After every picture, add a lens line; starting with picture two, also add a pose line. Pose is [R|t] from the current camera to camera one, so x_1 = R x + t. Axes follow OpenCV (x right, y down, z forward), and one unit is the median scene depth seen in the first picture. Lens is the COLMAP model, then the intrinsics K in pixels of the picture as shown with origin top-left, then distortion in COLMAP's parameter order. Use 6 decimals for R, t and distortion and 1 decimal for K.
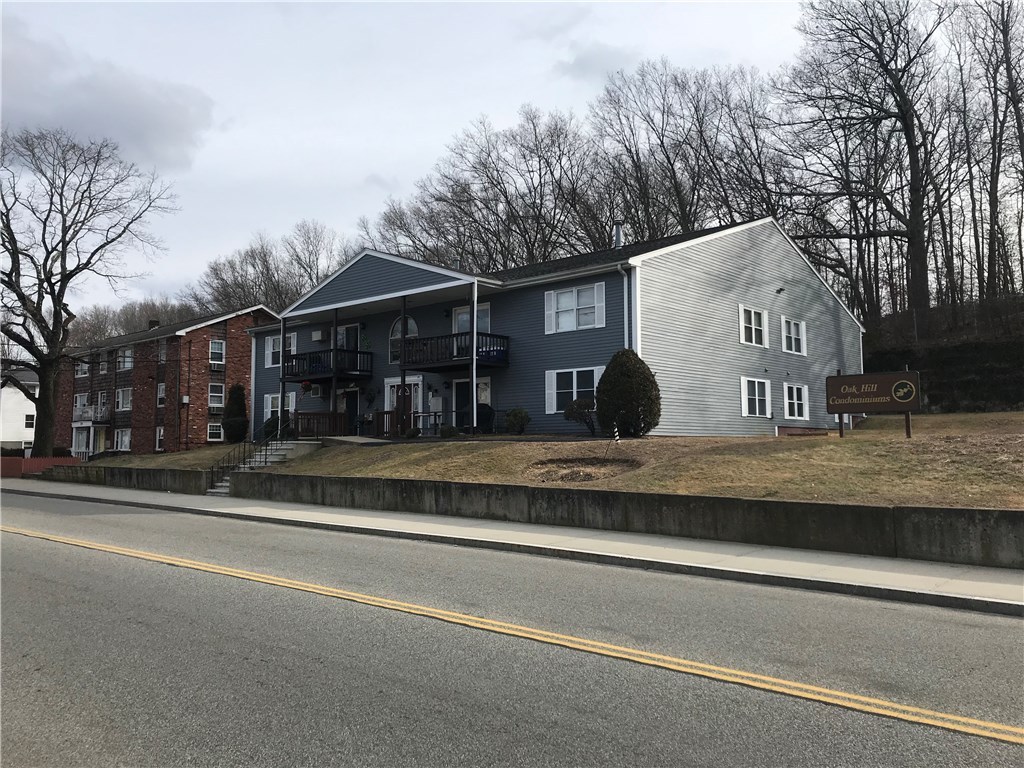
lens RADIAL K [[838.5, 0, 513.9], [0, 838.5, 380.5], [0, 0, 1]] dist [0.030450, -0.010040]
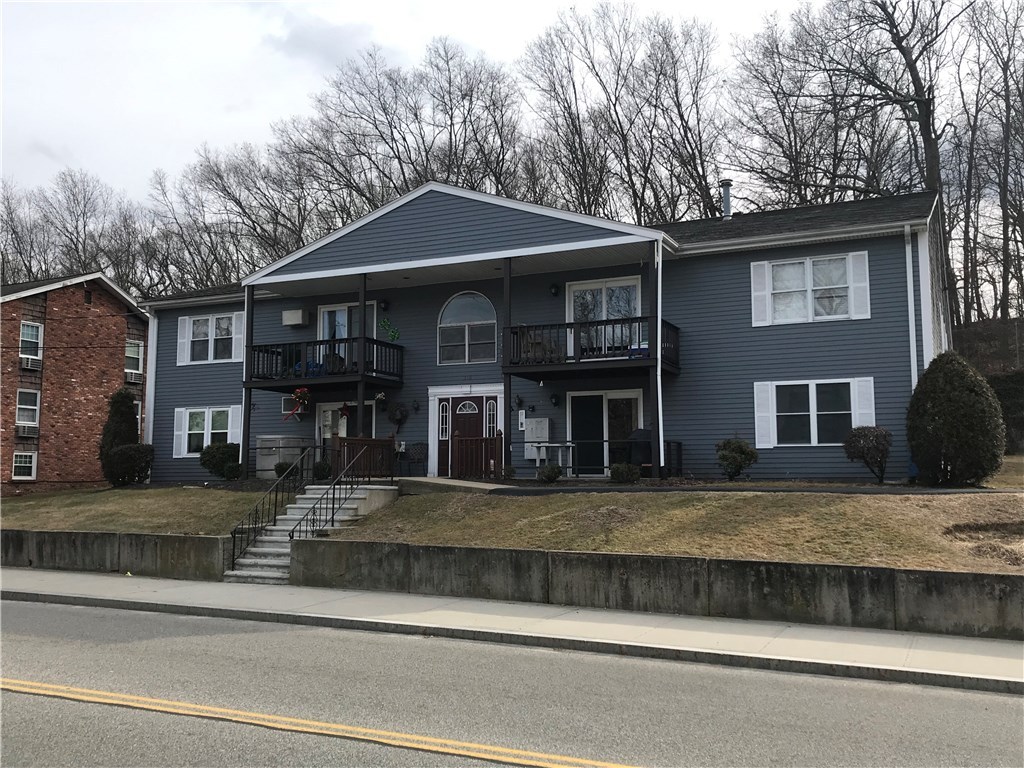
lens RADIAL K [[989.5, 0, 507.3], [0, 989.5, 388.7], [0, 0, 1]] dist [0.040894, 0.000000]
pose [[0.964597, 0.035877, 0.261278, -0.344571], [-0.030451, 0.999229, -0.024785, 0.018198], [-0.261966, 0.015951, 0.964945, 0.297503]]
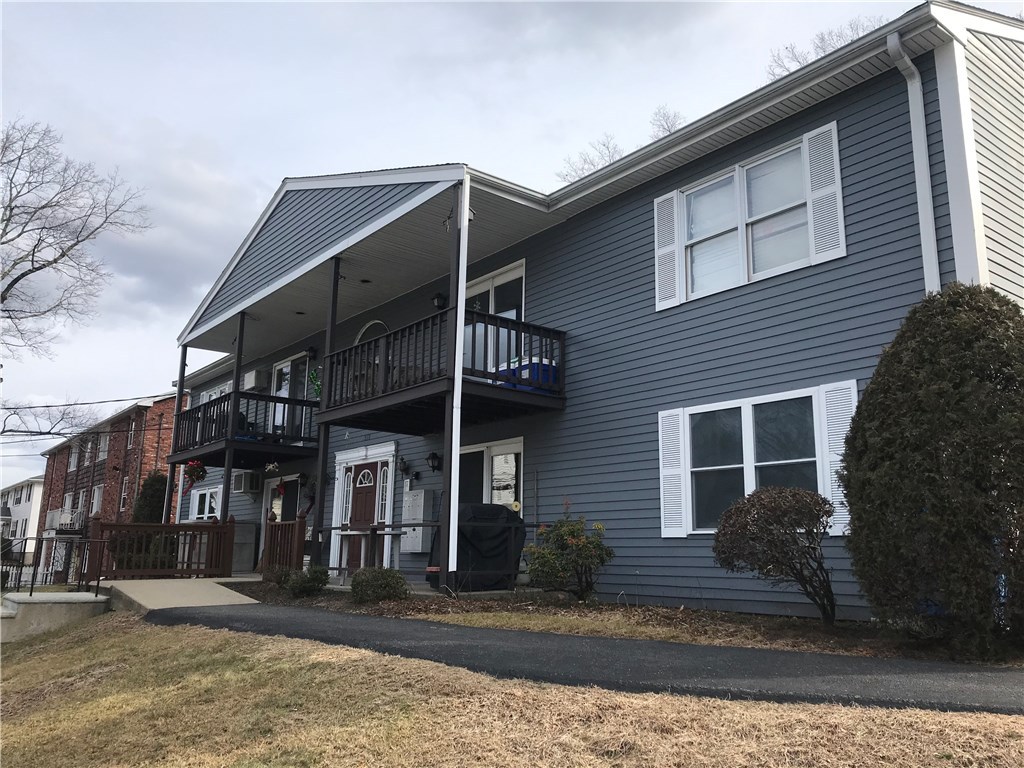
lens RADIAL K [[838.5, 0, 511.5], [0, 838.5, 374.5], [0, 0, 1]] dist [0.030450, -0.010040]
pose [[0.982767, -0.018655, -0.183907, 0.041233], [-0.006376, 0.990881, -0.134586, 0.020243], [0.184741, 0.133439, 0.973686, 0.634663]]
